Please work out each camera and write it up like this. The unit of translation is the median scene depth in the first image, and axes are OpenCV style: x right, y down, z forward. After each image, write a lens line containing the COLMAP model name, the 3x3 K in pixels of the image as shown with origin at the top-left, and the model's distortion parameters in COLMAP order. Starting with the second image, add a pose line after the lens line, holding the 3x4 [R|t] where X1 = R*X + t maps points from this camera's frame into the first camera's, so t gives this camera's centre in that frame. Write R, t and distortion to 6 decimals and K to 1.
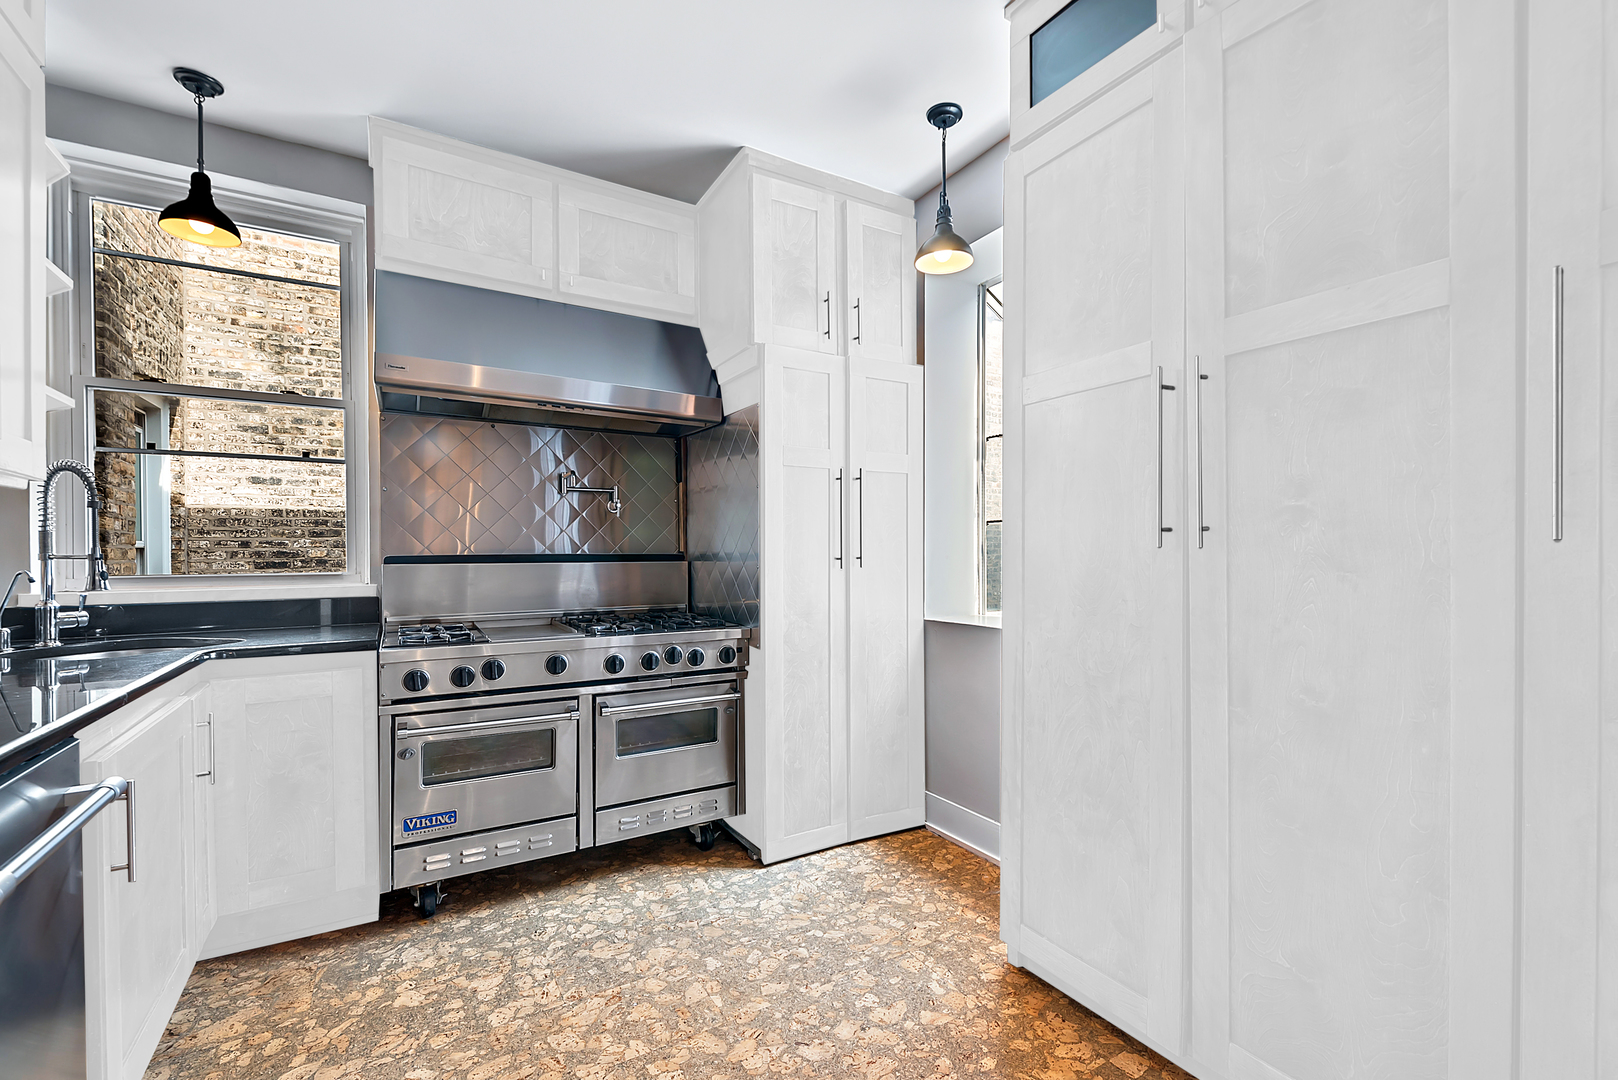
lens RADIAL K [[705.9, 0, 823.7], [0, 705.9, 554.4], [0, 0, 1]] dist [0.004308, 0.000002]
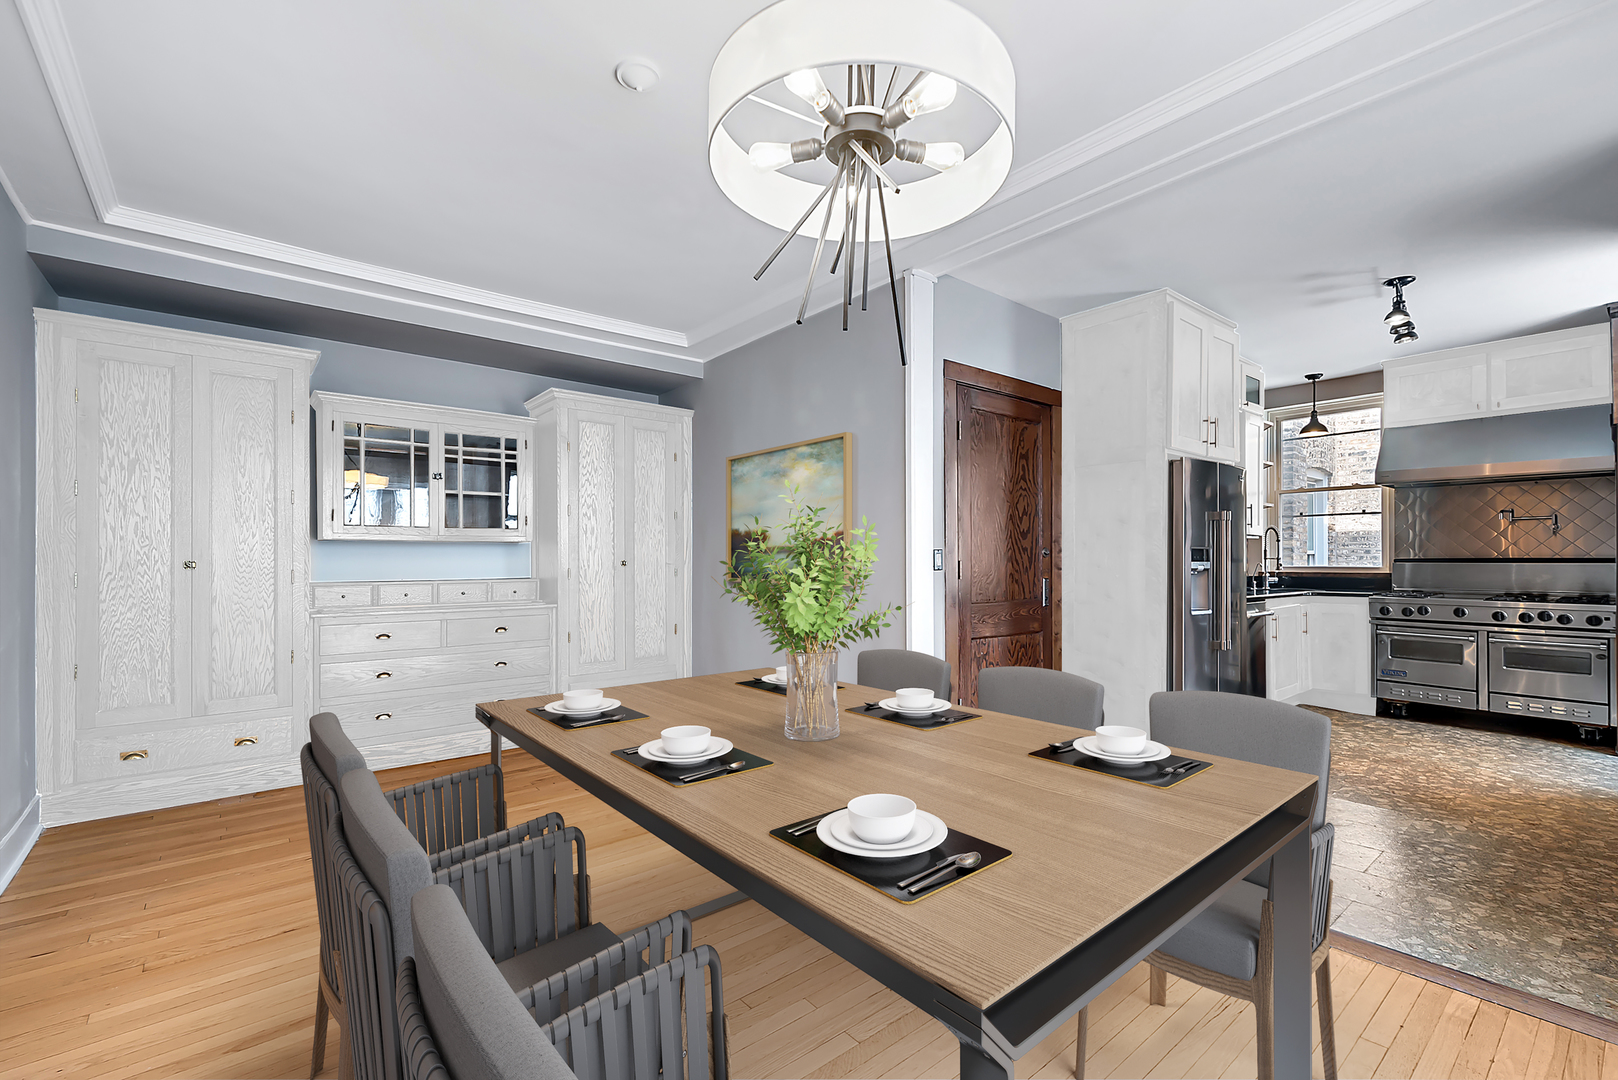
lens RADIAL K [[705.9, 0, 822.1], [0, 705.9, 556.4], [0, 0, 1]] dist [0.004308, 0.000002]
pose [[0.148192, 0.001569, -0.988957, 1.360748], [-0.003002, 0.999995, 0.001136, -0.001696], [0.988954, 0.002800, 0.148196, -1.114713]]
